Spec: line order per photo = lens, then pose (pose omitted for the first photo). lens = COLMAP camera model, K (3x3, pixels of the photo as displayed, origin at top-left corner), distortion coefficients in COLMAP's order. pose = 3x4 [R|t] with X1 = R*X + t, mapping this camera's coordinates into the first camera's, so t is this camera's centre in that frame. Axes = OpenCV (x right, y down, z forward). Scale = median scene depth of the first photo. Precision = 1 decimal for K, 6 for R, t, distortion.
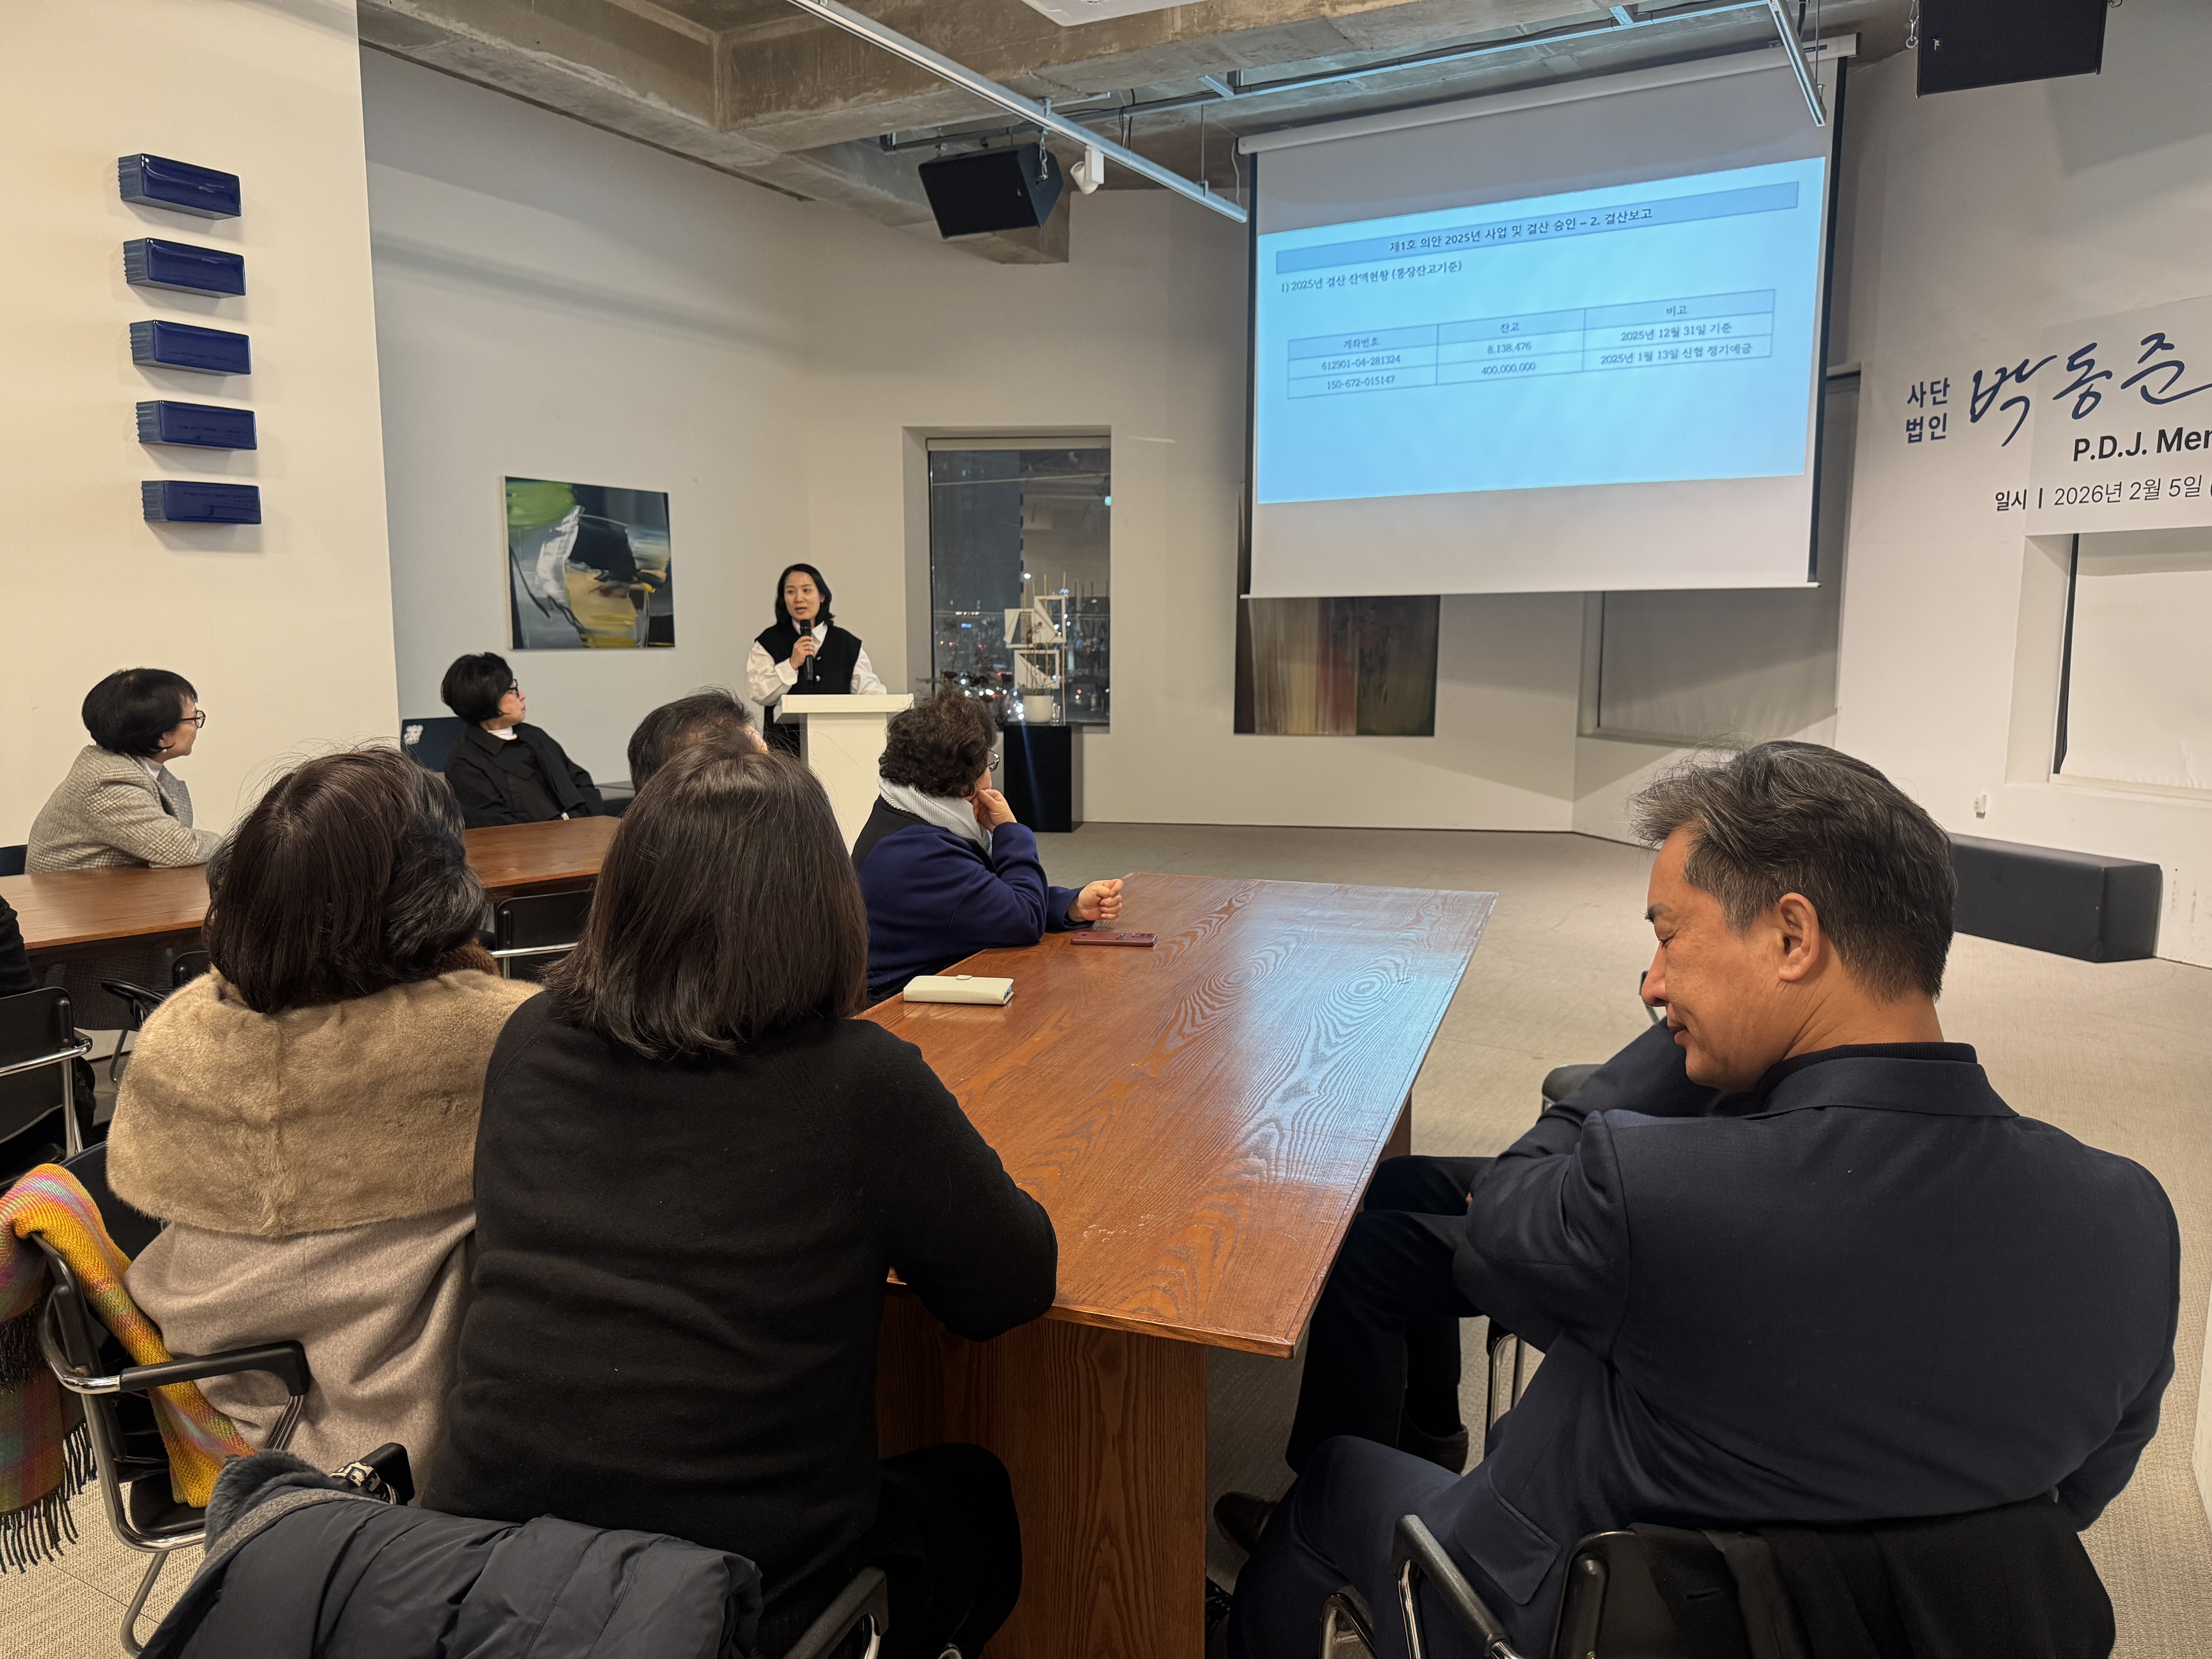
lens RADIAL K [[1559.2, 0, 1106.0], [0, 1559.2, 829.5], [0, 0, 1]] dist [0.027485, 0.000433]
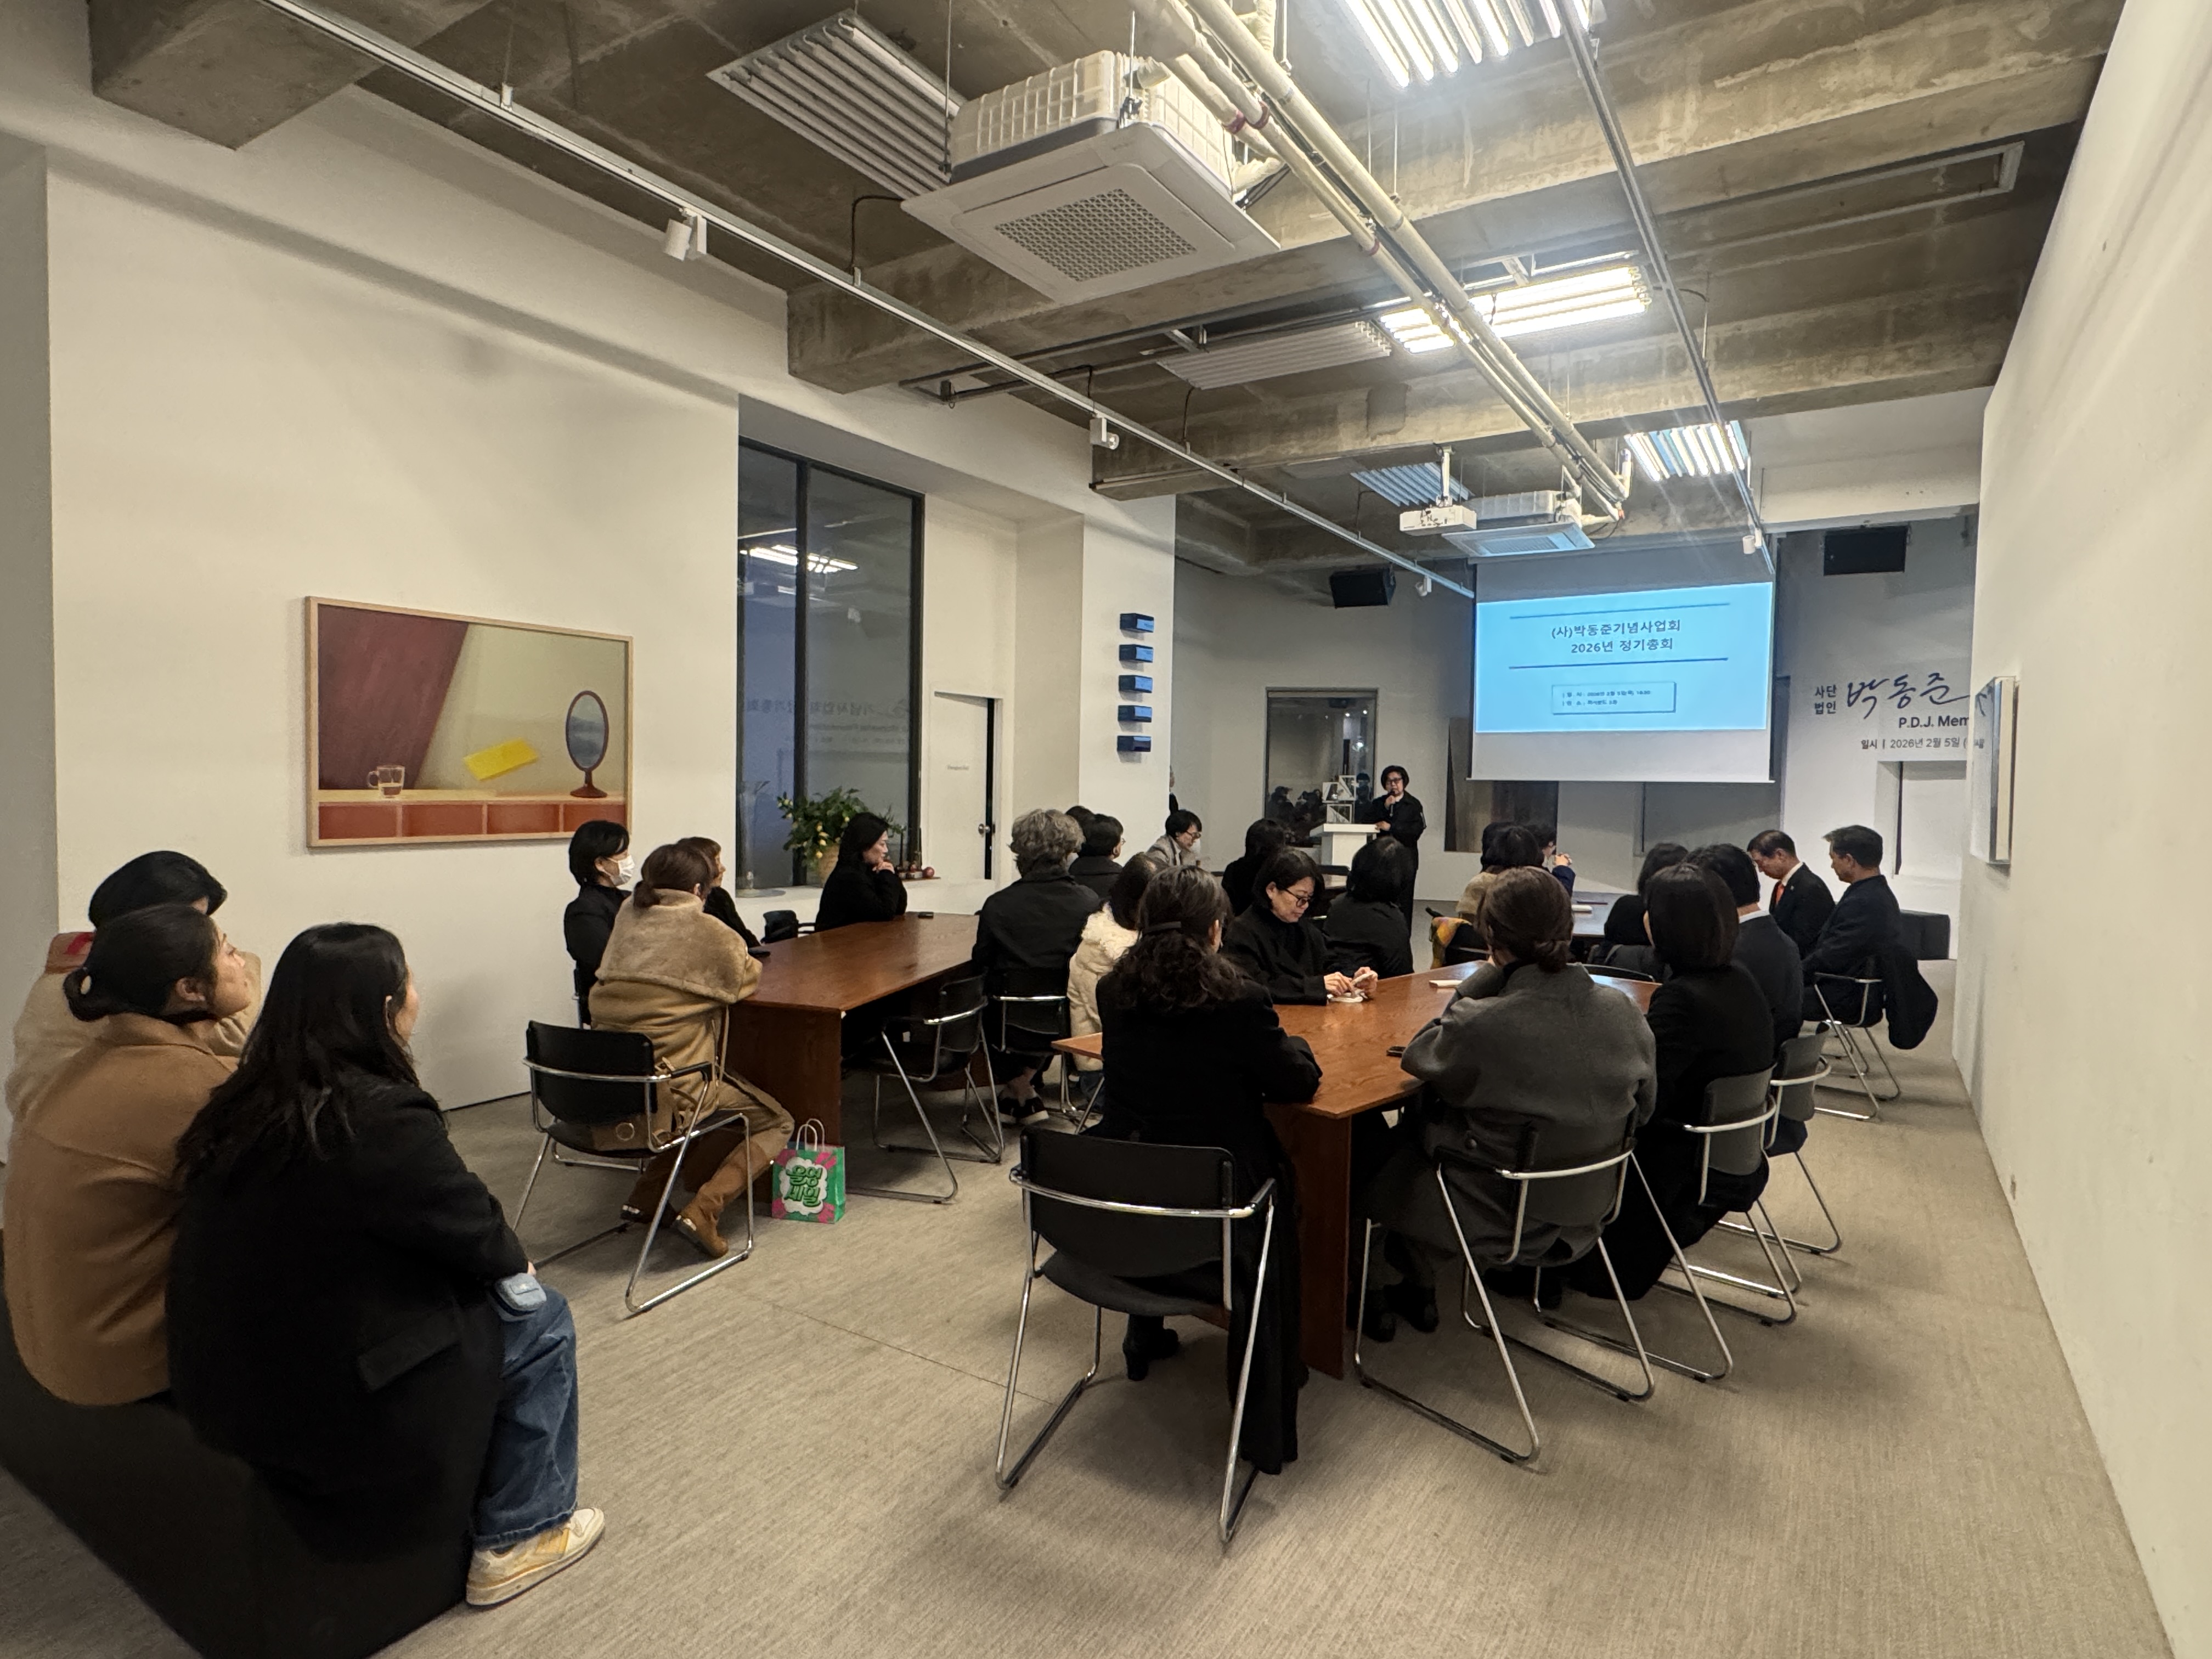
lens RADIAL K [[1176.4, 0, 1106.0], [0, 1176.4, 829.5], [0, 0, 1]] dist [0.018278, -0.000110]
pose [[0.998906, 0.019488, -0.042516, -0.372999], [-0.023263, 0.995654, -0.090180, 0.070267], [0.040573, 0.091070, 0.995018, -0.604057]]
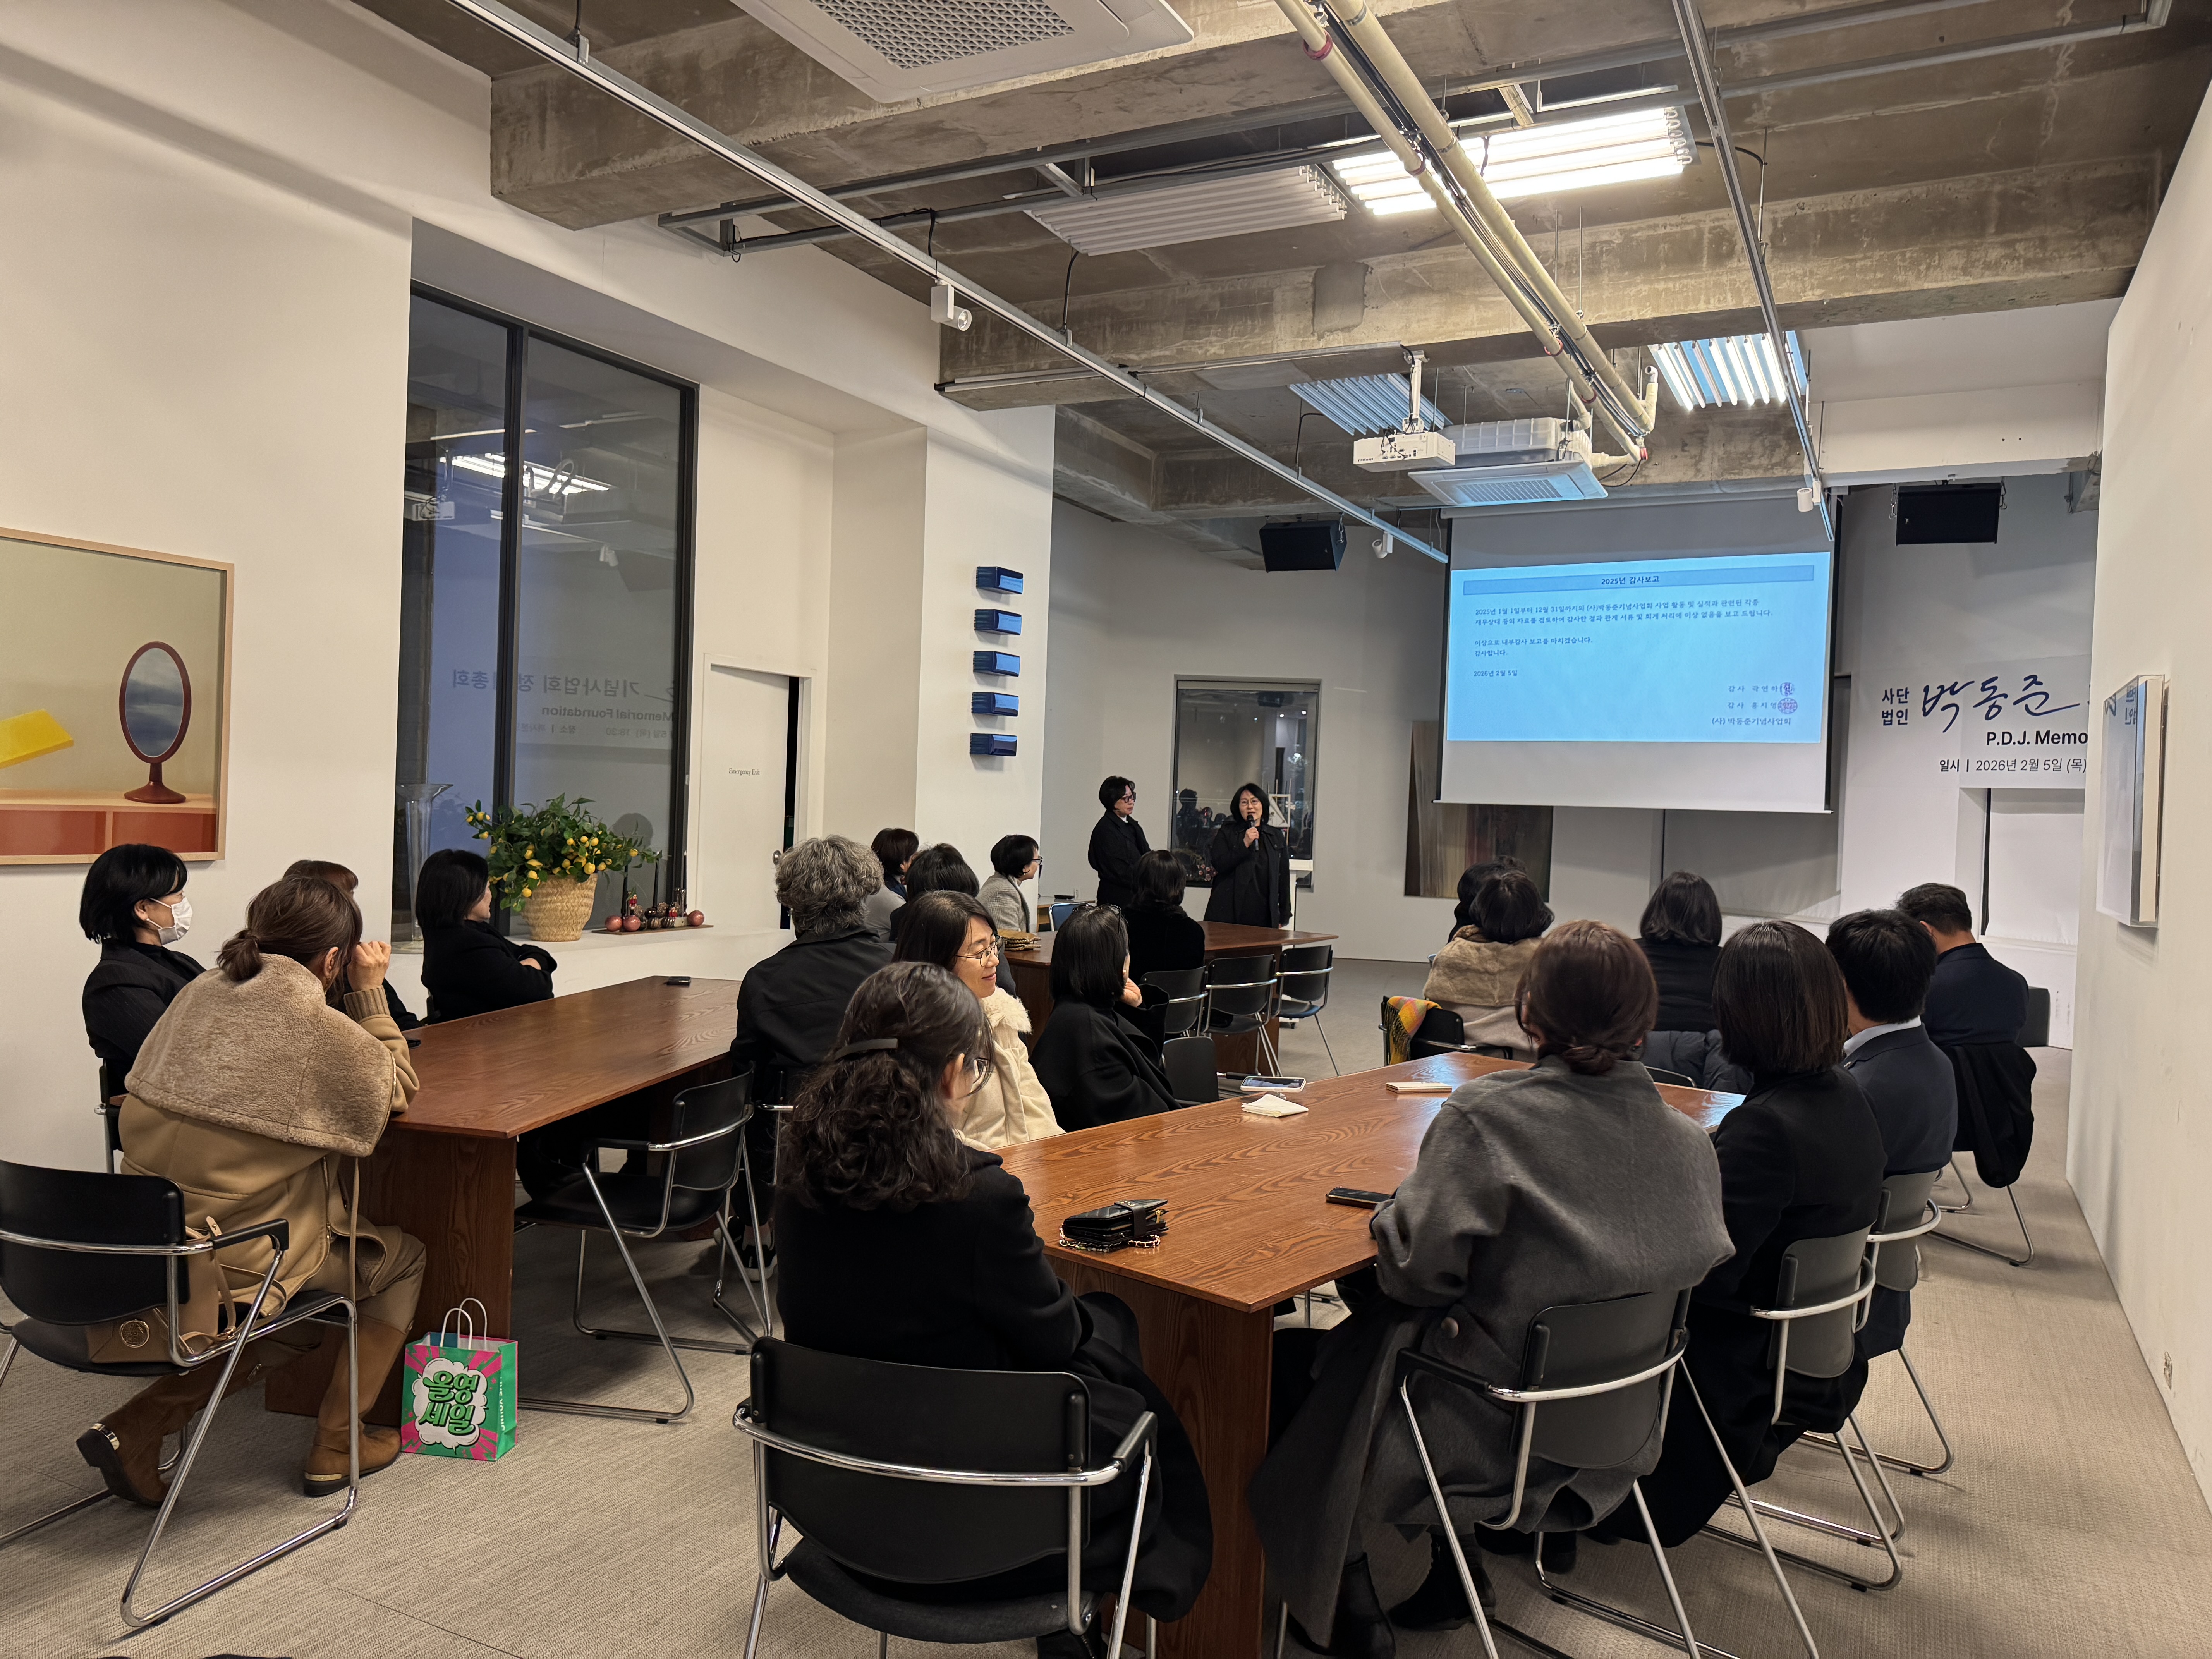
lens RADIAL K [[1562.9, 0, 1111.6], [0, 1562.9, 836.1], [0, 0, 1]] dist [0.128017, -0.129543]
pose [[0.998019, 0.035249, 0.052117, -0.368052], [-0.029411, 0.993625, -0.108833, 0.067382], [-0.055621, 0.107084, 0.992693, -0.579245]]
